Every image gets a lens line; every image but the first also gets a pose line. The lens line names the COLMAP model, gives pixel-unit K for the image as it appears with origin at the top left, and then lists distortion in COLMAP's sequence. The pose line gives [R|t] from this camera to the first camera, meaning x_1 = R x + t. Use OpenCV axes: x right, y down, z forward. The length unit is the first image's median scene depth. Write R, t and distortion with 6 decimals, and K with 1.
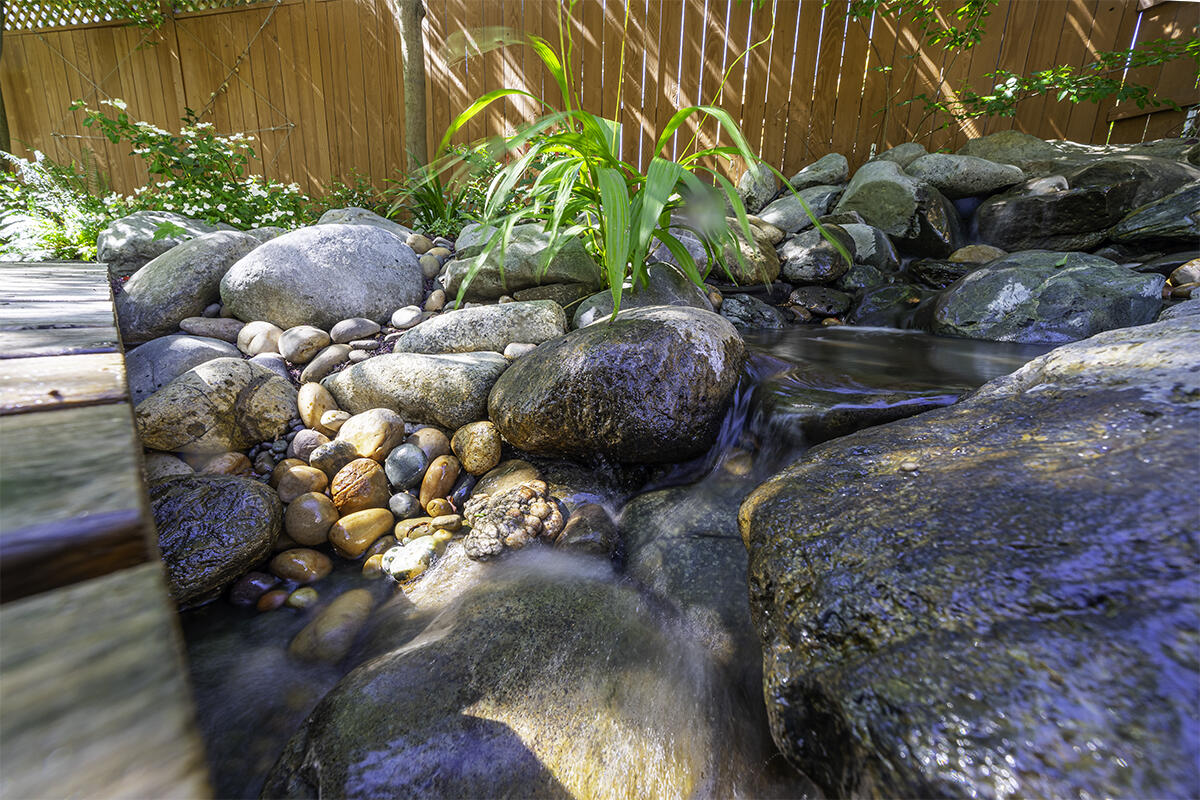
lens RADIAL K [[447.5, 0, 598.5], [0, 447.5, 394.8], [0, 0, 1]] dist [-0.003408, -0.000459]
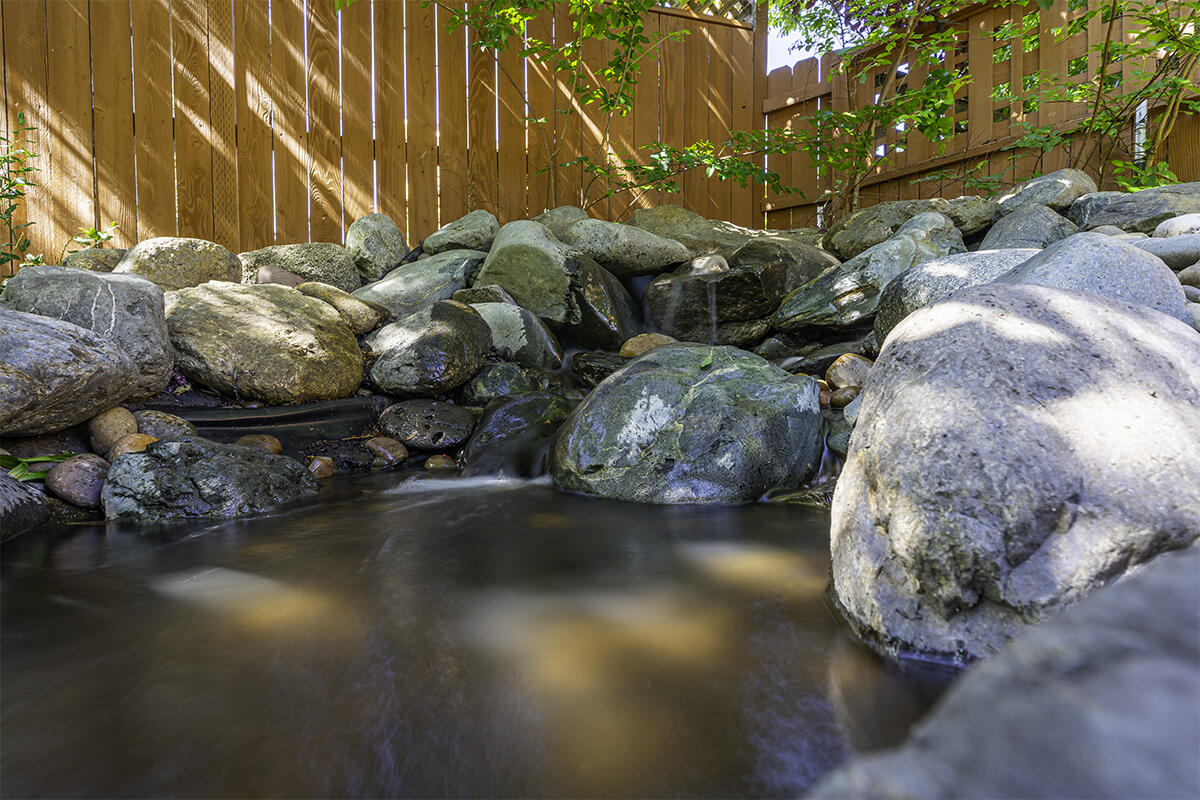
lens RADIAL K [[590.2, 0, 601.0], [0, 590.2, 400.9], [0, 0, 1]] dist [0.003298, 0.000196]
pose [[0.876520, -0.048983, 0.478867, 0.306528], [0.143674, 0.976086, -0.163139, -0.076493], [-0.459424, 0.211795, 0.862596, 0.208915]]
